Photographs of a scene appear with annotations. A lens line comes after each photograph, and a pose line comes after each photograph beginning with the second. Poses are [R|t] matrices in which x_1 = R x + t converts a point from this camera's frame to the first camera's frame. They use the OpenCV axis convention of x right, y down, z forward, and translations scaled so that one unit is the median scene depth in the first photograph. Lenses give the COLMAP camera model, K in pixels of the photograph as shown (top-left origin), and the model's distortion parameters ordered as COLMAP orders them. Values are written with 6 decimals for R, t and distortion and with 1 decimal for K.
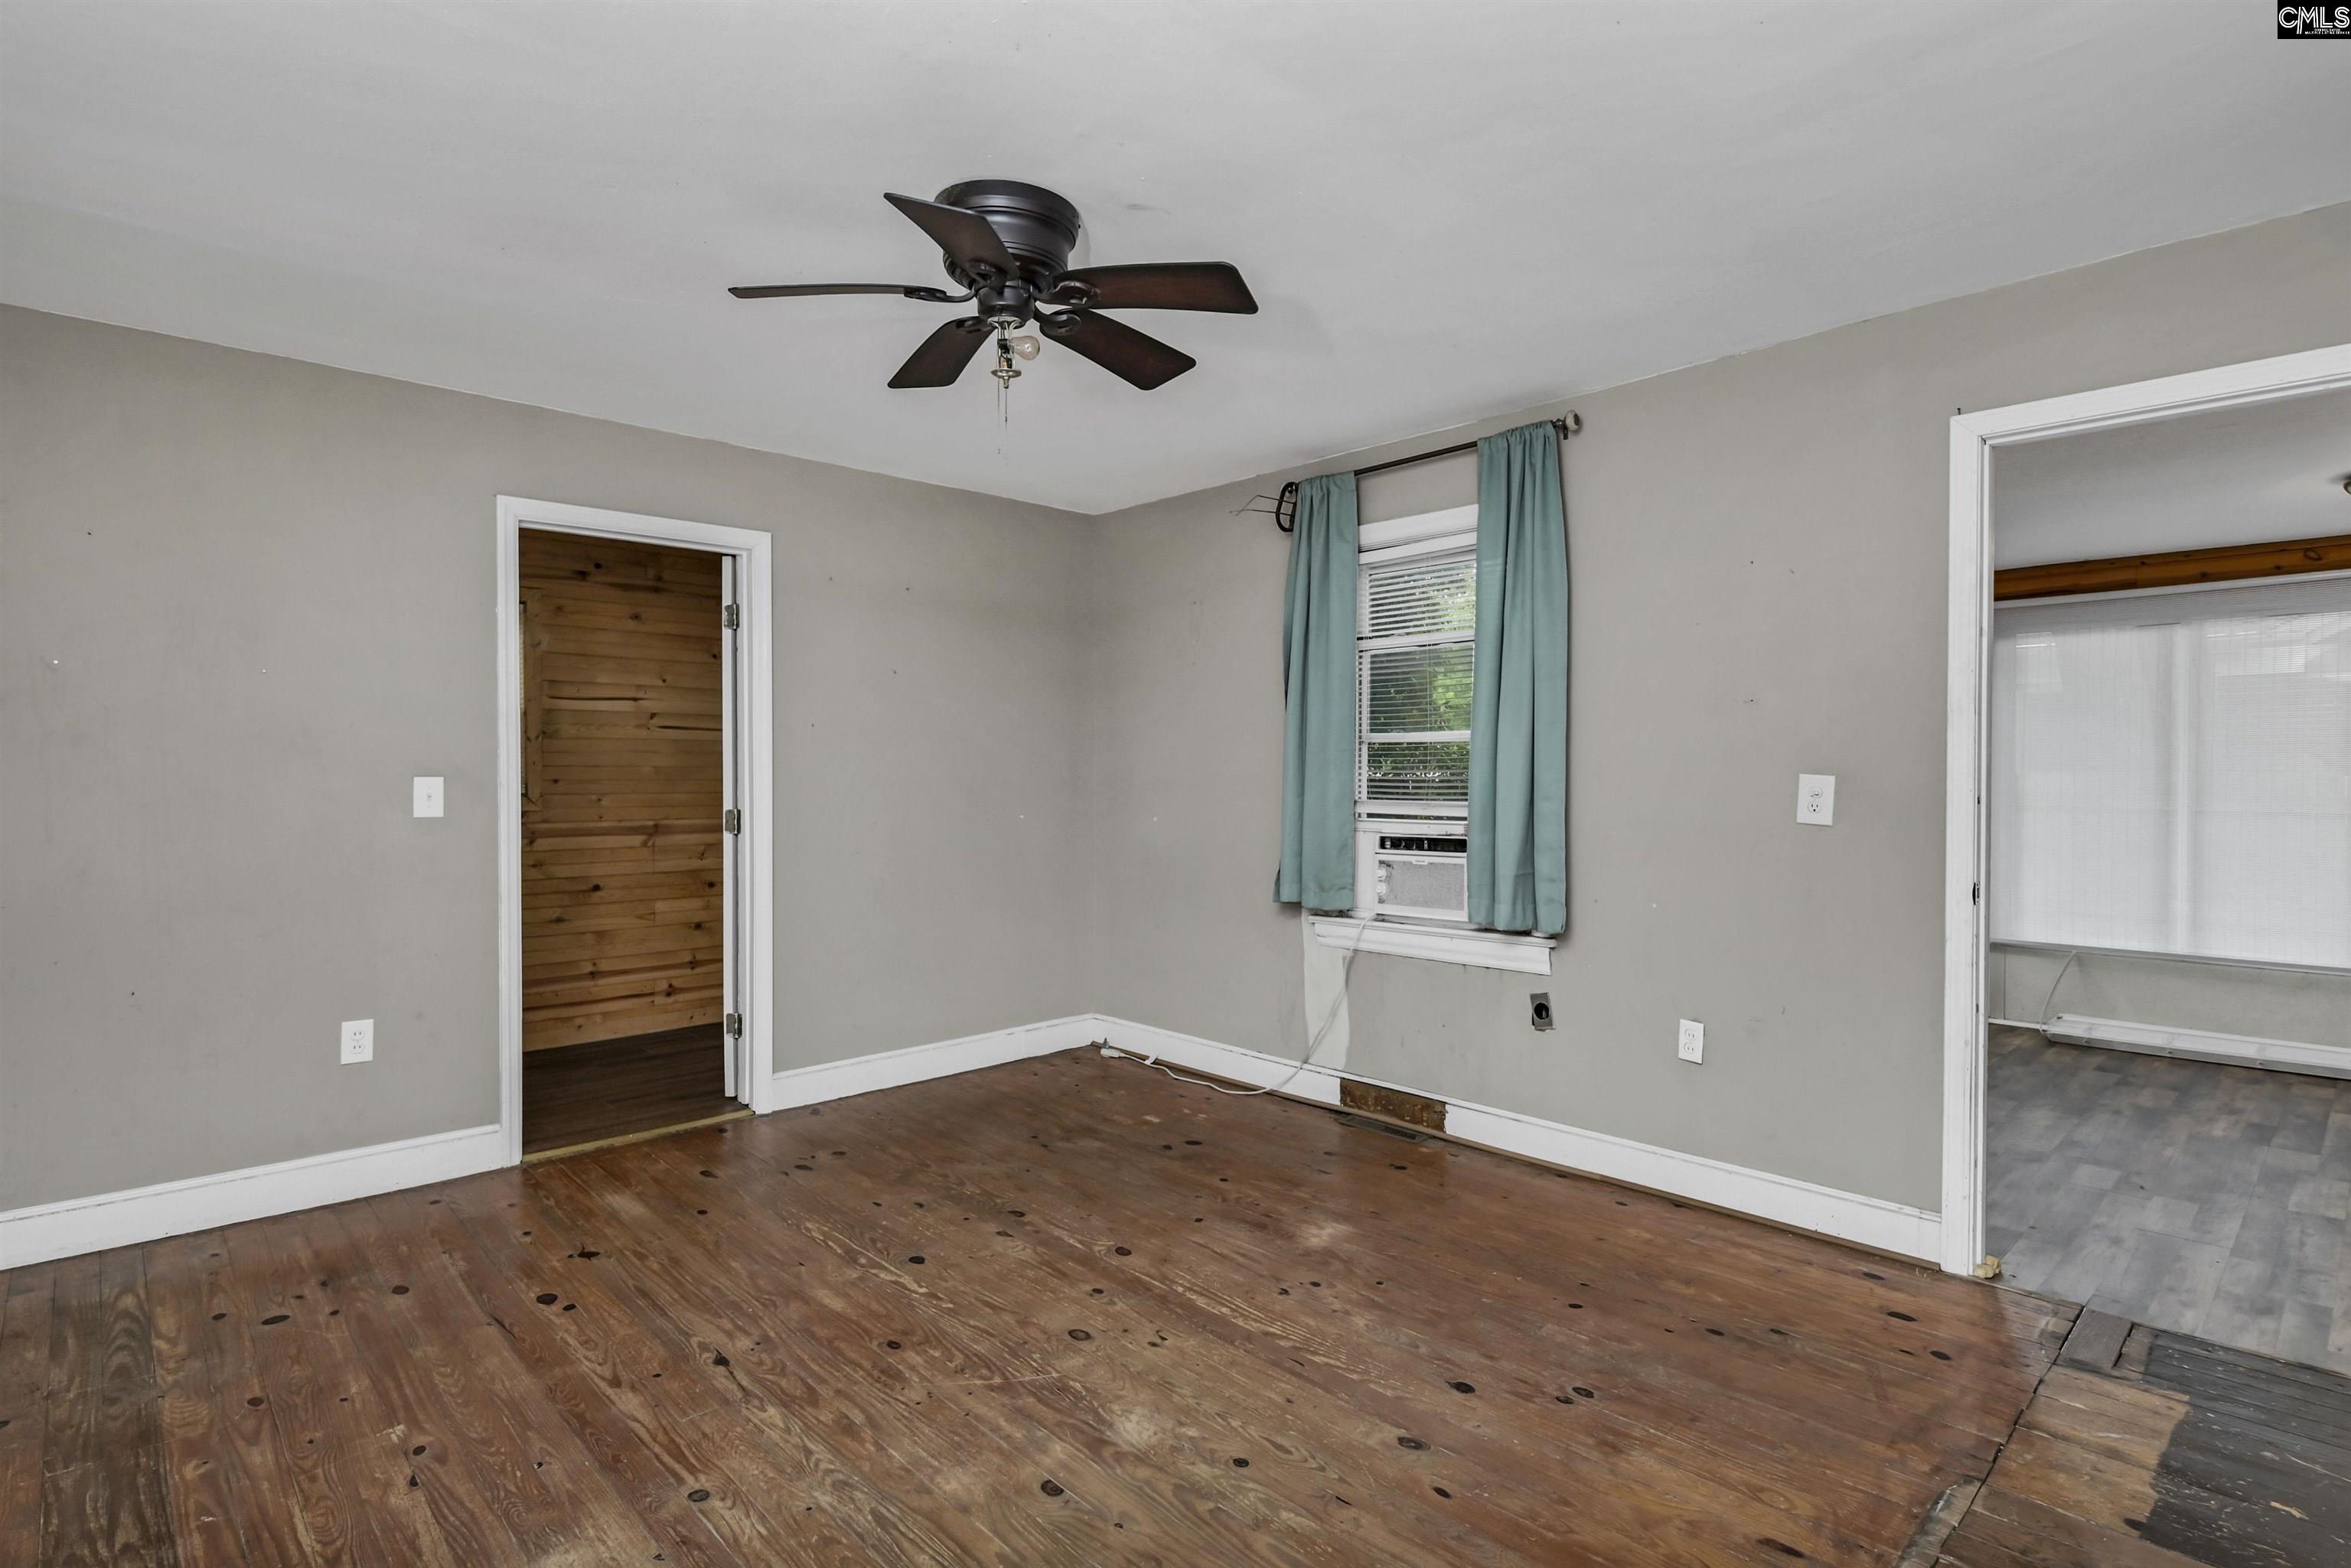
lens RADIAL K [[1166.0, 0, 1175.5], [0, 1166.0, 784.0], [0, 0, 1]] dist [0.002917, -0.010522]
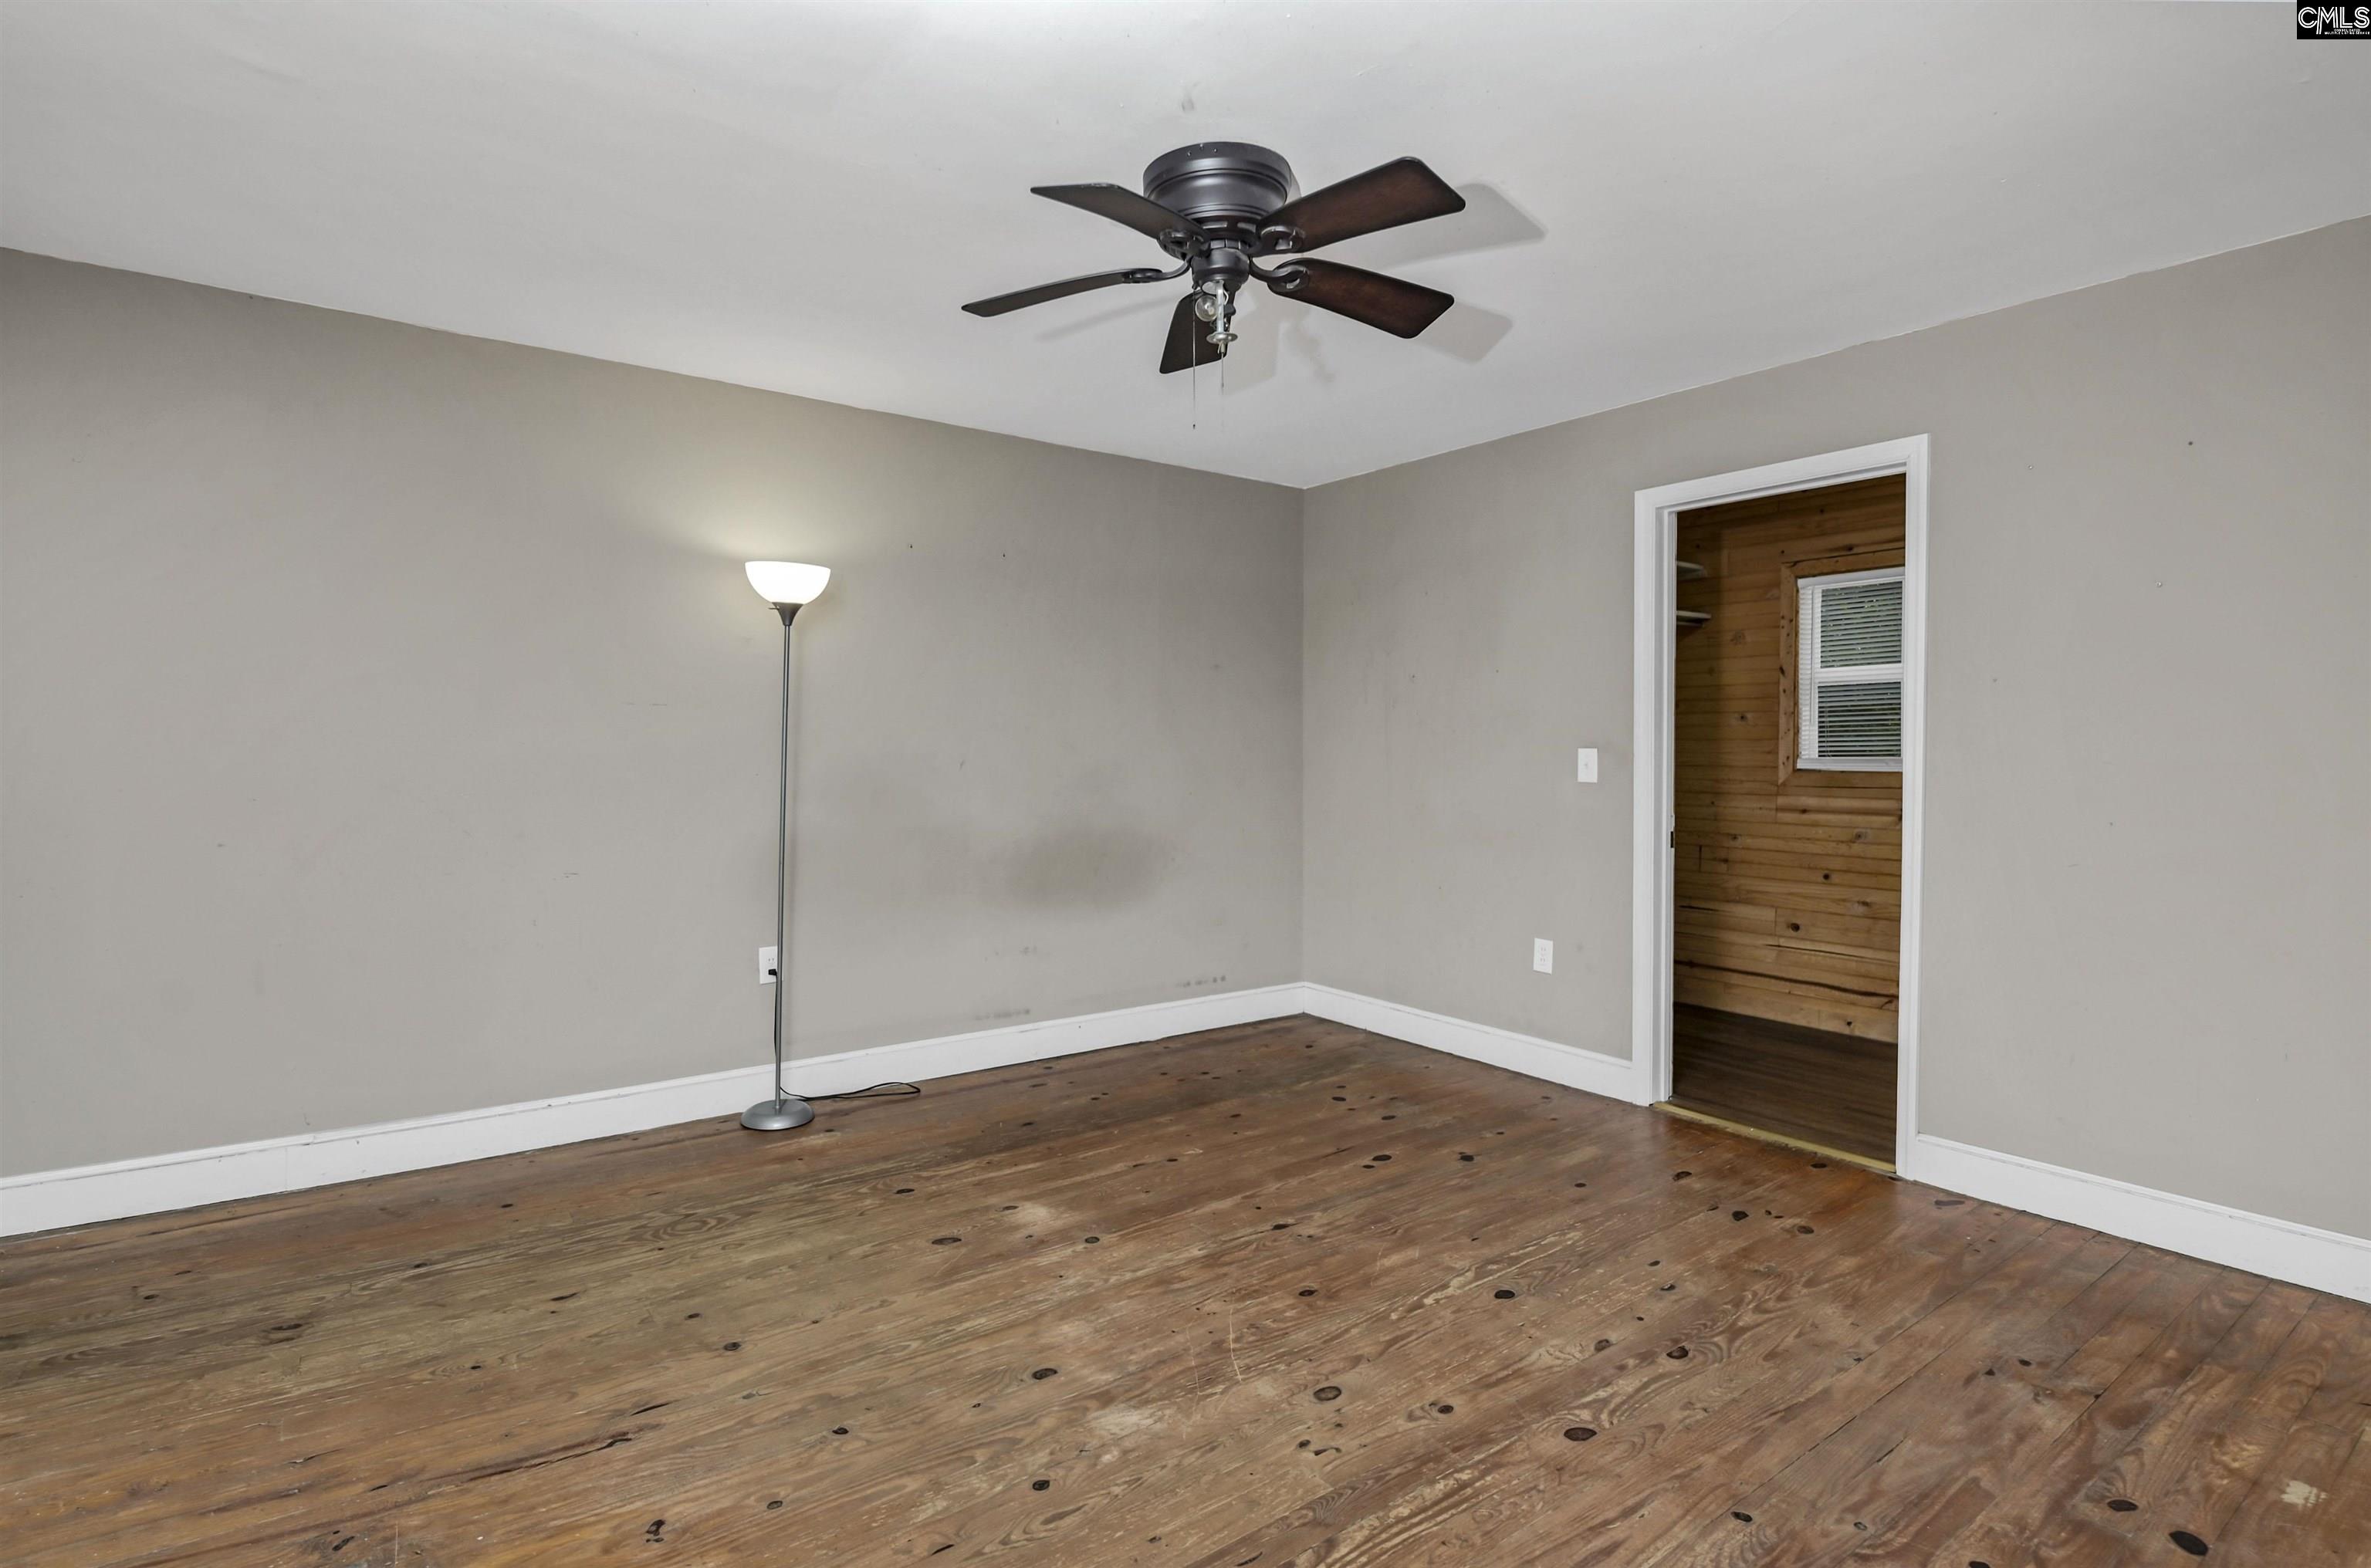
lens RADIAL K [[1140.2, 0, 1183.6], [0, 1140.2, 772.8], [0, 0, 1]] dist [0.002260, -0.007960]
pose [[-0.117322, 0.022161, -0.992847, 0.655004], [-0.013144, 0.999629, 0.023865, -0.003966], [0.993007, 0.015850, -0.116987, 0.853585]]
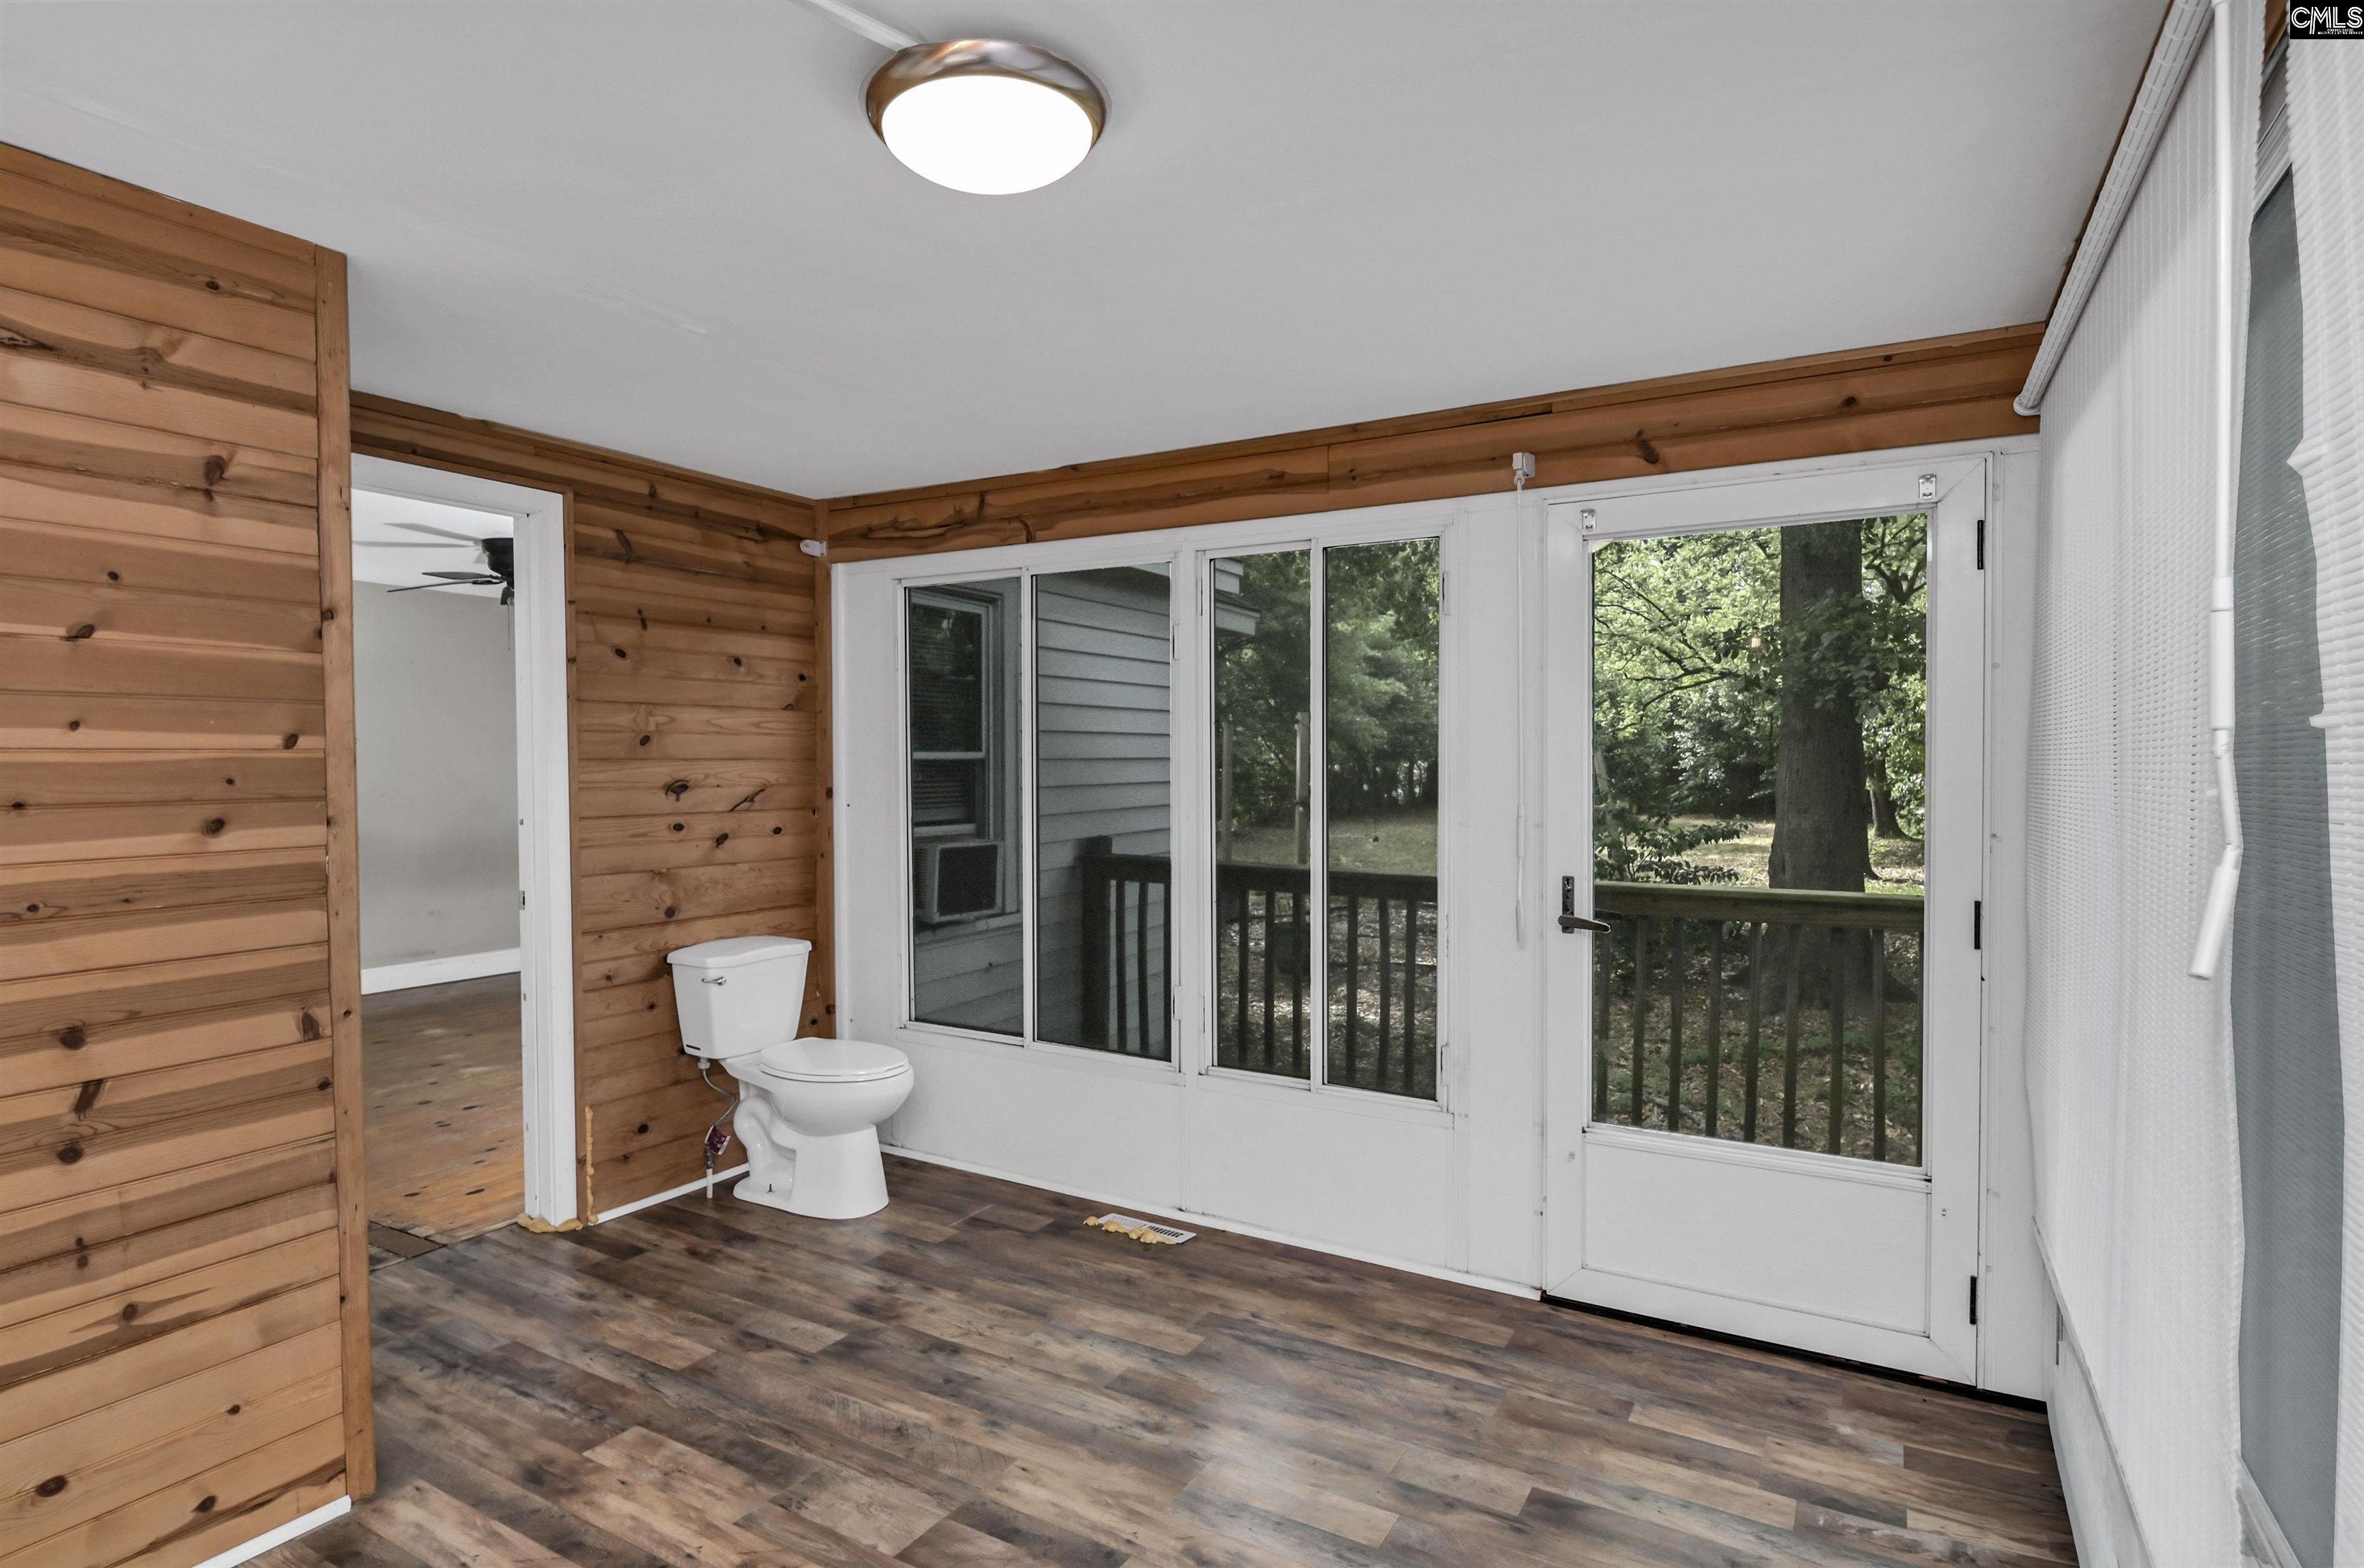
lens RADIAL K [[1172.4, 0, 1182.0], [0, 1172.4, 784.0], [0, 0, 1]] dist [0.002917, -0.010522]
pose [[0.286703, 0.022221, -0.957762, 1.911455], [-0.004765, 0.999752, 0.021769, -0.046872], [0.958008, -0.001678, 0.286738, 1.229669]]
